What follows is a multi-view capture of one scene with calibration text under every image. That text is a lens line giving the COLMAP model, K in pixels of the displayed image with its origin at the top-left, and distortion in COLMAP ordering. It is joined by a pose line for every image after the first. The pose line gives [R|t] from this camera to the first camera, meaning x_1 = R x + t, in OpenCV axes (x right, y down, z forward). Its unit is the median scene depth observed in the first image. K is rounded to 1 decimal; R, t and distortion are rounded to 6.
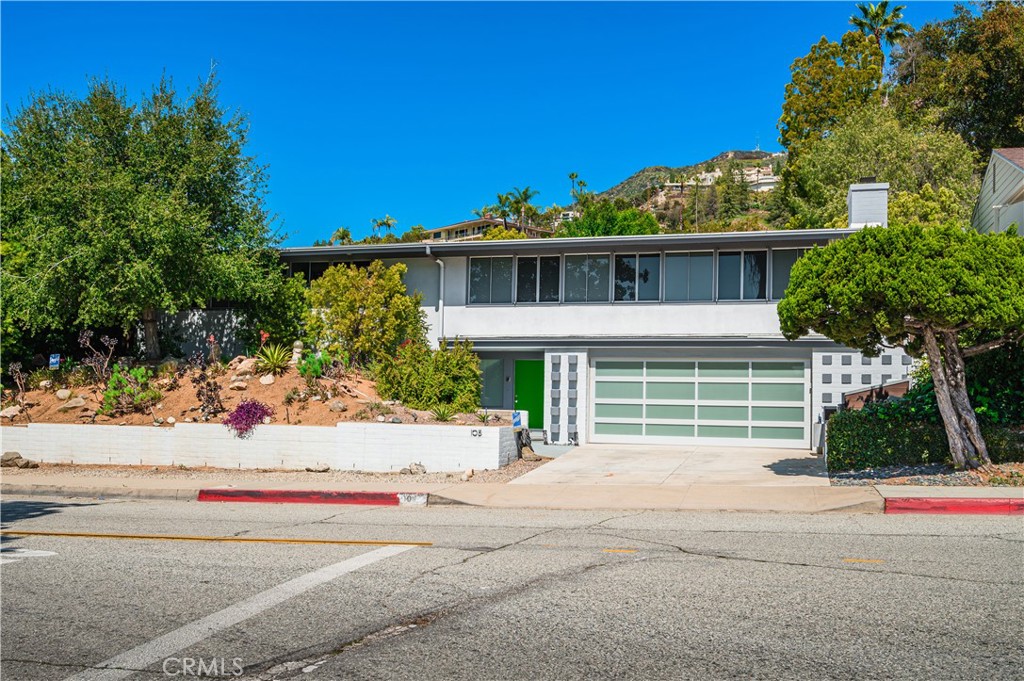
lens RADIAL K [[888.8, 0, 514.2], [0, 888.8, 347.5], [0, 0, 1]] dist [-0.001803, 0.011089]
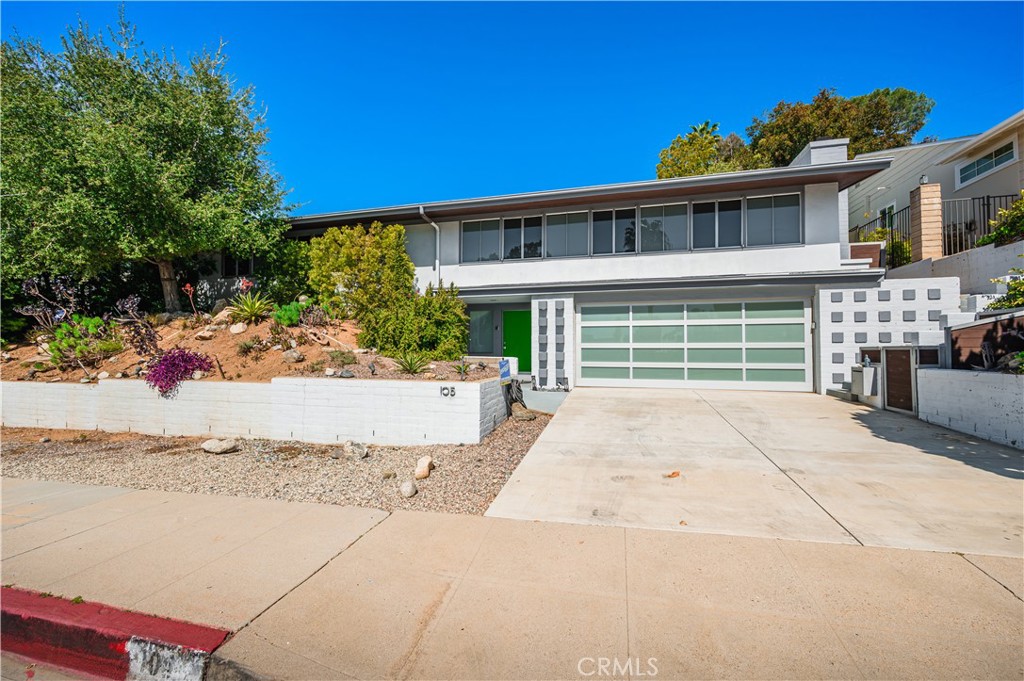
lens RADIAL K [[407.7, 0, 511.3], [0, 407.7, 332.3], [0, 0, 1]] dist [0.014061, -0.003369]
pose [[0.999733, -0.016087, 0.016595, 0.002769], [0.015747, 0.999667, 0.020455, 0.035291], [-0.016919, -0.020188, 0.999653, 0.555044]]
